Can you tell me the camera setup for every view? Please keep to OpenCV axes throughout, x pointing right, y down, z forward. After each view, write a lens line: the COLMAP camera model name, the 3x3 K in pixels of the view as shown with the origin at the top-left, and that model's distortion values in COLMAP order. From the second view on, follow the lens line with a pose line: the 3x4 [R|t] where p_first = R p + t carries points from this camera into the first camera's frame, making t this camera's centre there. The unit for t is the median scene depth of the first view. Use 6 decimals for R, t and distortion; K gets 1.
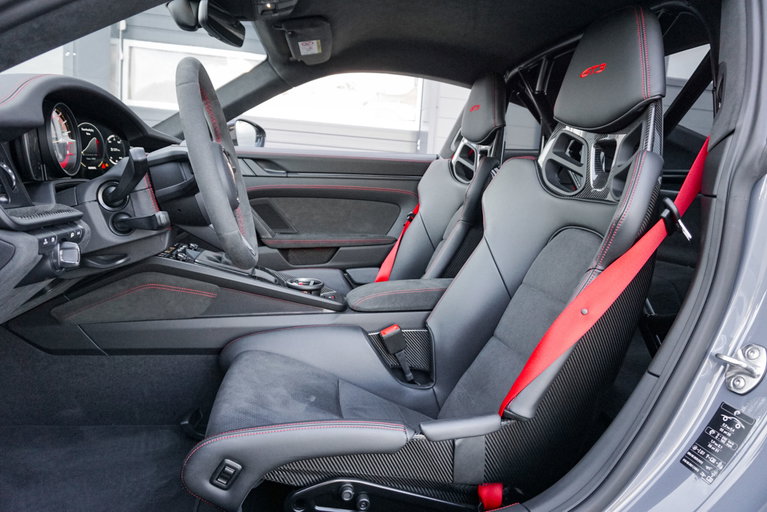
lens RADIAL K [[509.7, 0, 382.6], [0, 509.7, 255.8], [0, 0, 1]] dist [-0.048617, 0.025953]
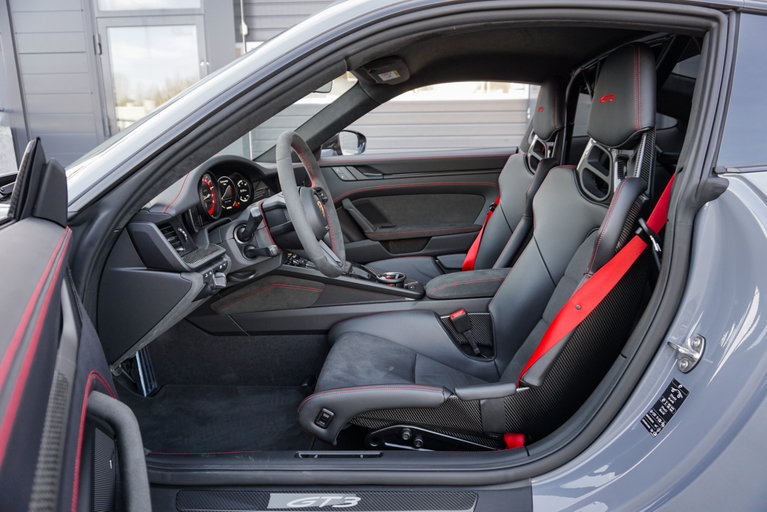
lens RADIAL K [[509.7, 0, 387.7], [0, 509.7, 263.4], [0, 0, 1]] dist [-0.048617, 0.025953]
pose [[0.971391, -0.033793, -0.235070, 0.151511], [0.052396, 0.995929, 0.073348, -0.080596], [0.231635, -0.083566, 0.969207, -0.240249]]
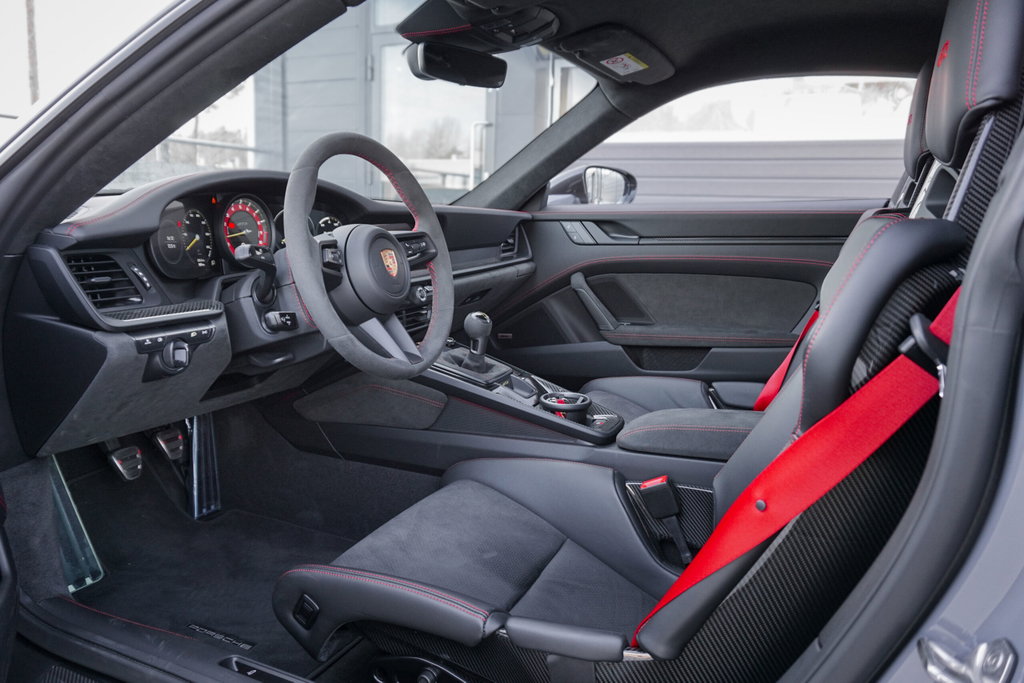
lens RADIAL K [[724.0, 0, 477.0], [0, 724.0, 359.5], [0, 0, 1]] dist [-0.062381, -0.010119]
pose [[0.804996, 0.066126, -0.589583, 0.393377], [-0.049755, 0.997793, 0.043976, -0.048378], [0.591190, -0.006066, 0.806510, 0.101161]]
